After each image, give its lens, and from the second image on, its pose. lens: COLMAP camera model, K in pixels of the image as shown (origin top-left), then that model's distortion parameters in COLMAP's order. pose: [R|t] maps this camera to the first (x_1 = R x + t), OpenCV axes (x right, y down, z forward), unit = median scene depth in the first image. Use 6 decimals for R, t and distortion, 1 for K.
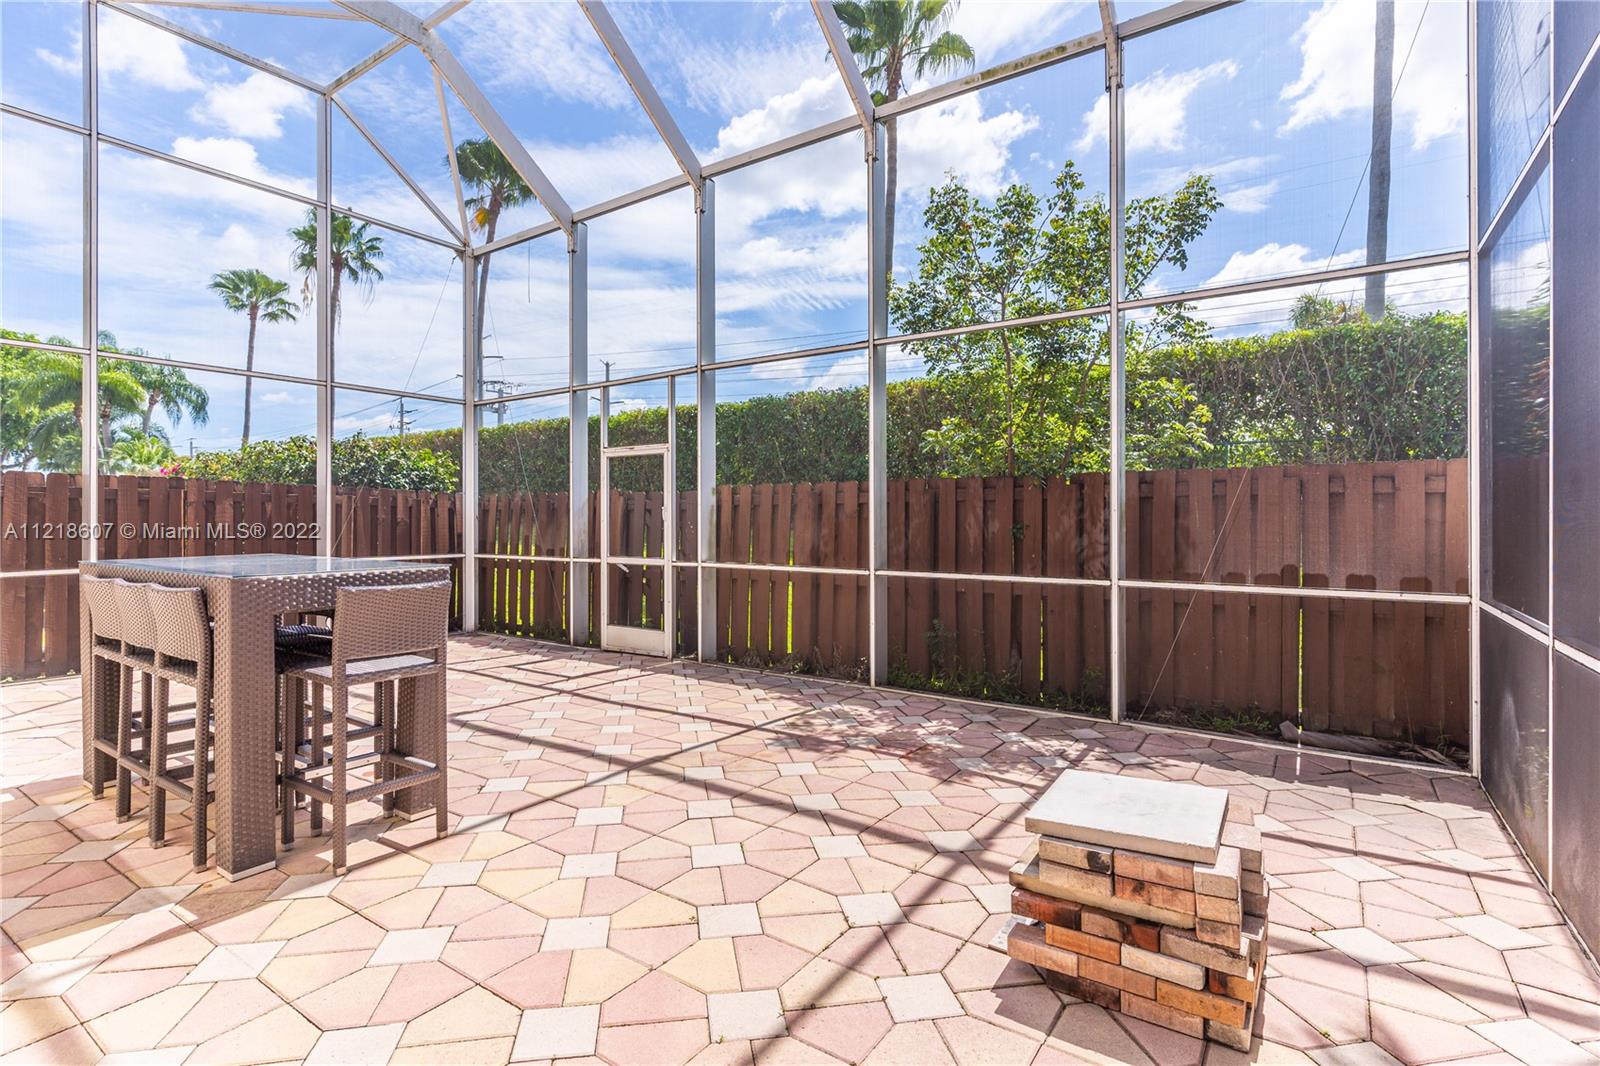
lens RADIAL K [[775.6, 0, 796.6], [0, 775.6, 497.0], [0, 0, 1]] dist [0.000925, 0.000155]
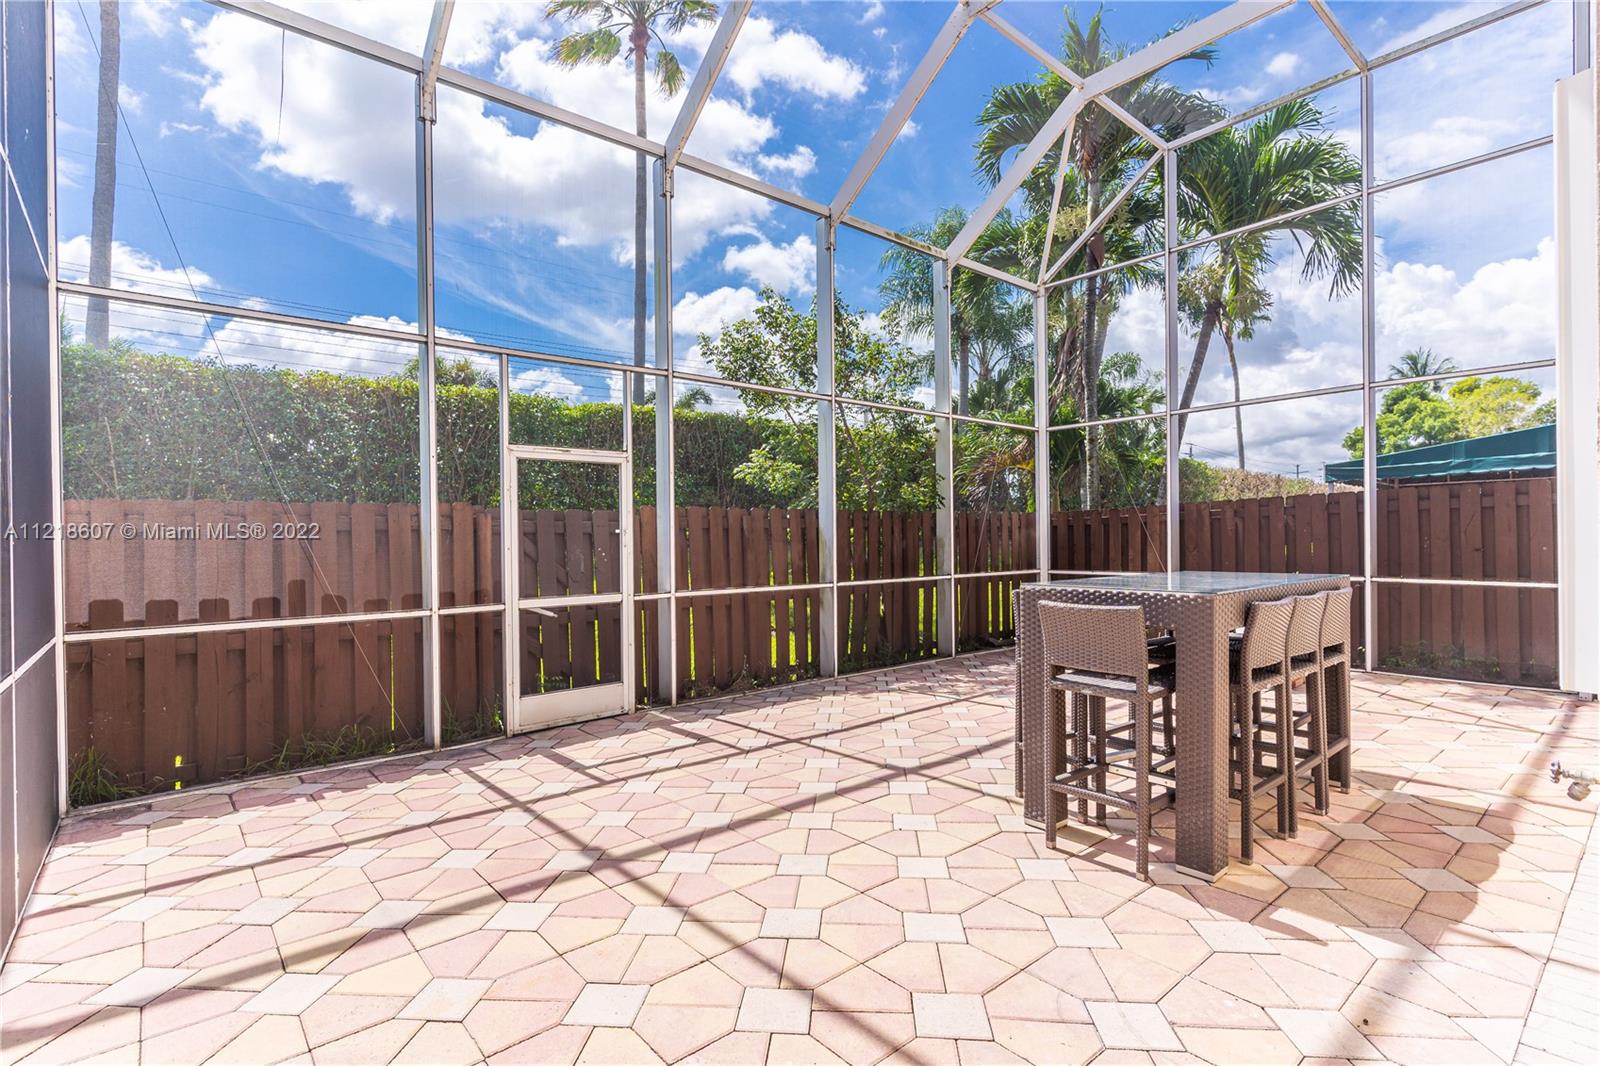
lens RADIAL K [[749.2, 0, 800.0], [0, 749.2, 533.0], [0, 0, 1]] dist [-0.000091, 0.000153]
pose [[0.242431, 0.005702, 0.970152, -0.771723], [-0.014596, 0.999891, -0.002229, 0.013647], [-0.970059, -0.013619, 0.242488, 0.547548]]
